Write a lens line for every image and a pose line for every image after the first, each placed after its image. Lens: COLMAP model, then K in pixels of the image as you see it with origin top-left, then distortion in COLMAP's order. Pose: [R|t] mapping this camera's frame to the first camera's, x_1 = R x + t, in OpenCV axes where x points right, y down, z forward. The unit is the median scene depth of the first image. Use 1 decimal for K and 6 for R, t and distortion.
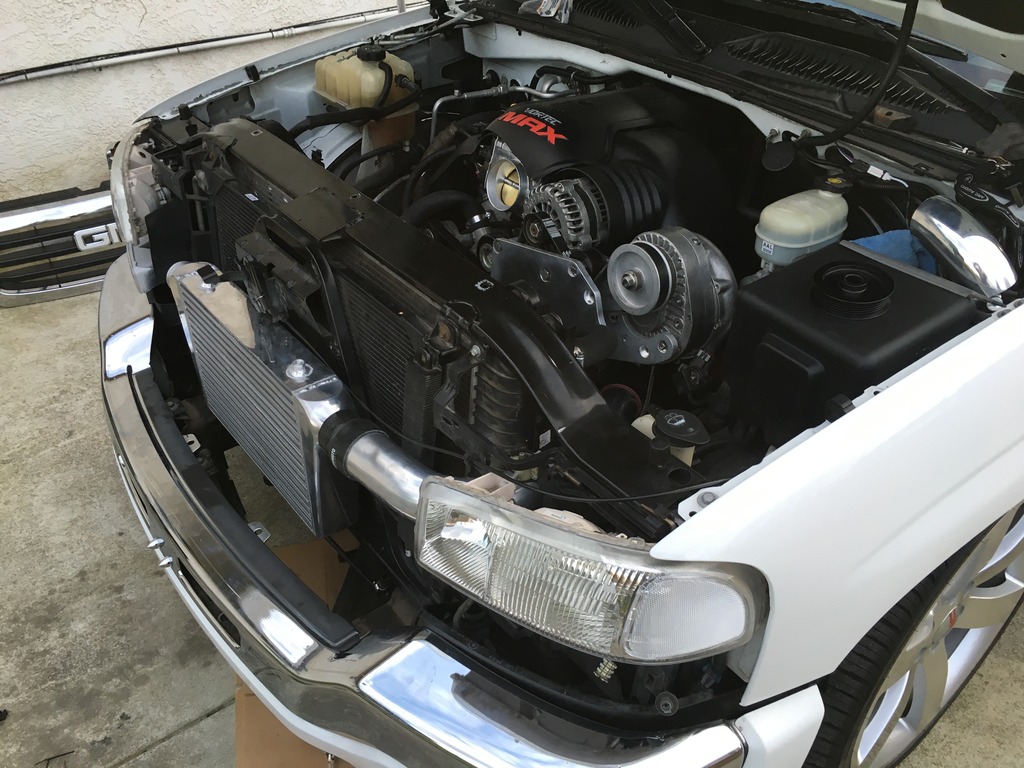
lens RADIAL K [[870.4, 0, 514.2], [0, 870.4, 384.8], [0, 0, 1]] dist [0.042441, -0.033099]
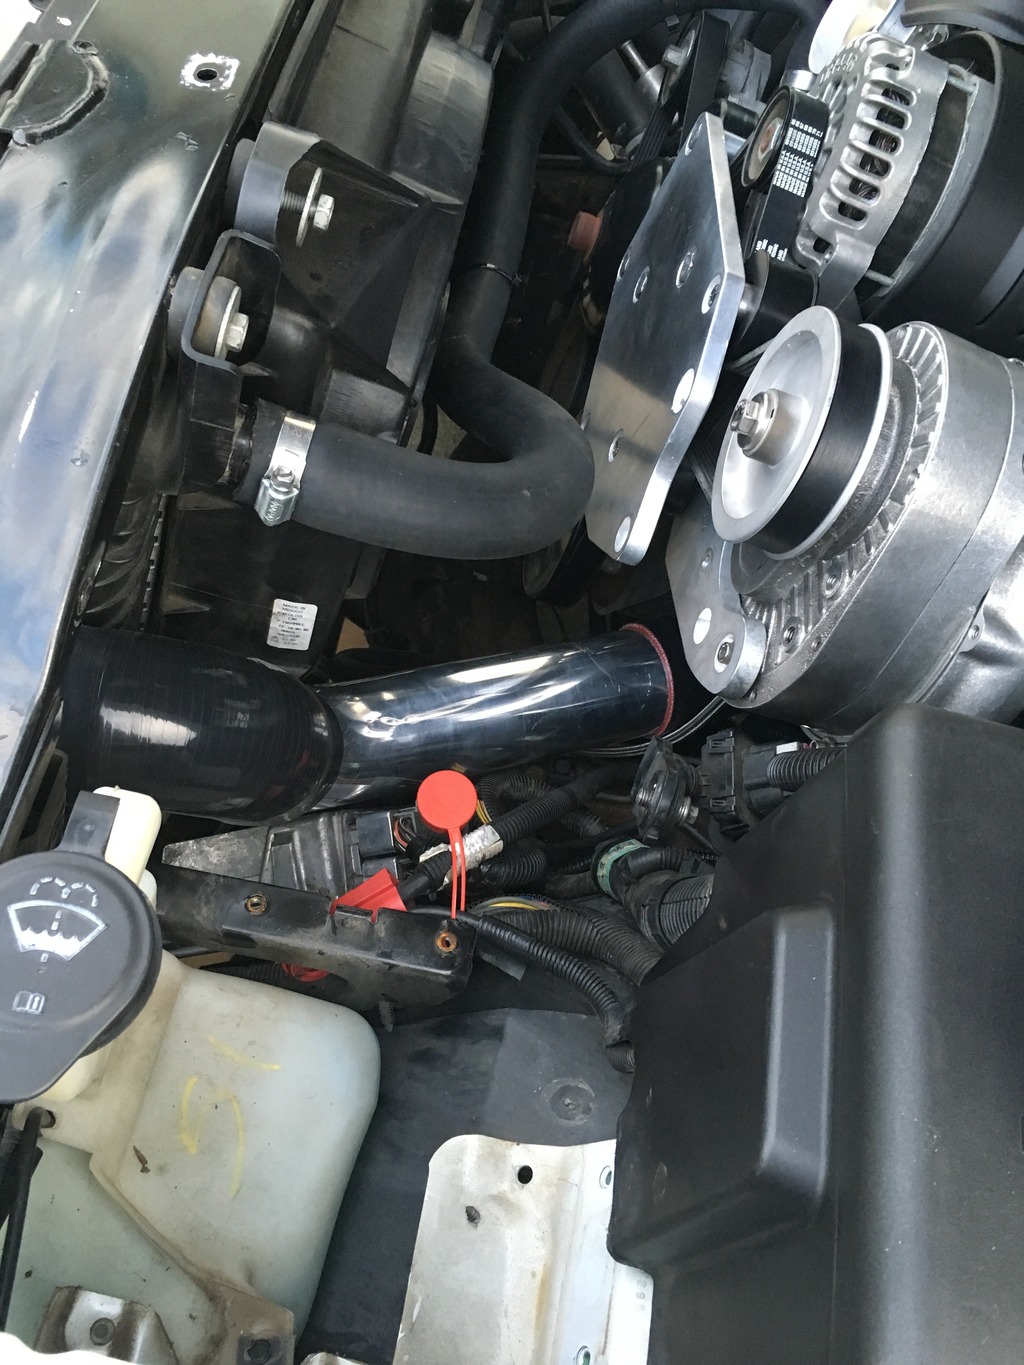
lens RADIAL K [[1160.2, 0, 512.1], [0, 1160.2, 677.8], [0, 0, 1]] dist [0.042441, -0.033099]
pose [[0.684983, 0.694278, -0.220854, 0.204571], [-0.601497, 0.709960, 0.366276, -0.138417], [0.411095, -0.118050, 0.903916, 0.532376]]
